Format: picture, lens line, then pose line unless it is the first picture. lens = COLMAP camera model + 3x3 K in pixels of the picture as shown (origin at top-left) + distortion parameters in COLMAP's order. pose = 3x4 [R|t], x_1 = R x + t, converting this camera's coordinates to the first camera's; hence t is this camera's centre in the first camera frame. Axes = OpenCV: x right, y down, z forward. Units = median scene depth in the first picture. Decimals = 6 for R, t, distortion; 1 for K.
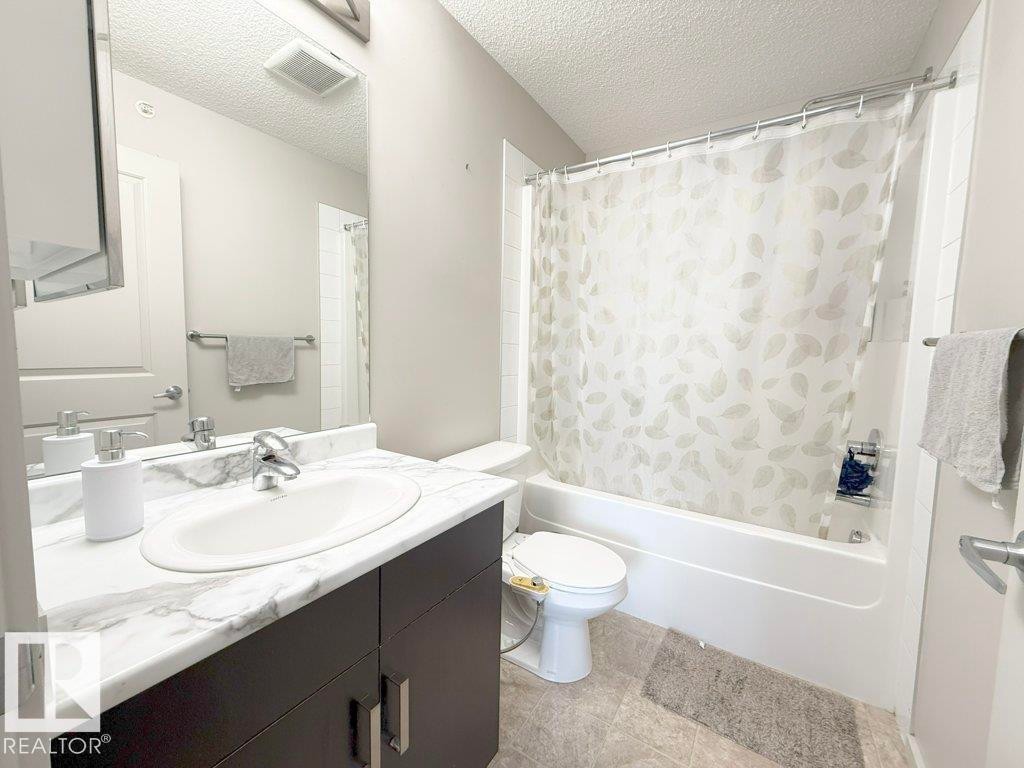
lens RADIAL K [[408.5, 0, 510.5], [0, 408.5, 384.8], [0, 0, 1]] dist [0.001633, -0.000043]
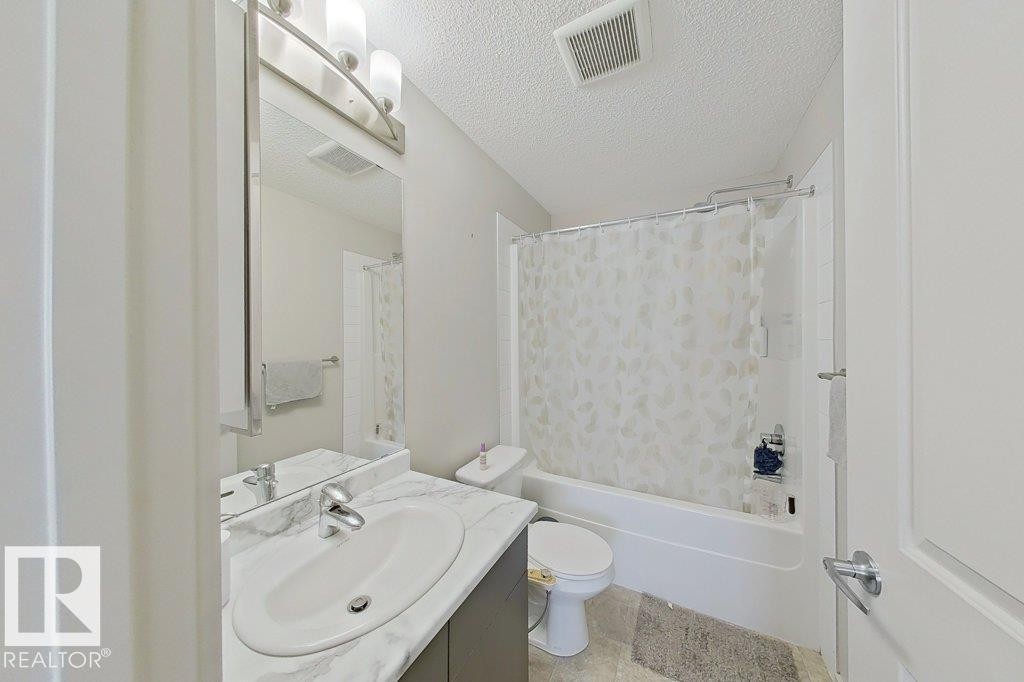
lens RADIAL K [[320.3, 0, 511.6], [0, 320.3, 339.7], [0, 0, 1]] dist [-0.001971, -0.000223]
pose [[0.994921, -0.027865, 0.096723, -0.099297], [0.035777, 0.996068, -0.081048, -0.127678], [-0.094084, 0.084097, 0.992006, 0.002679]]
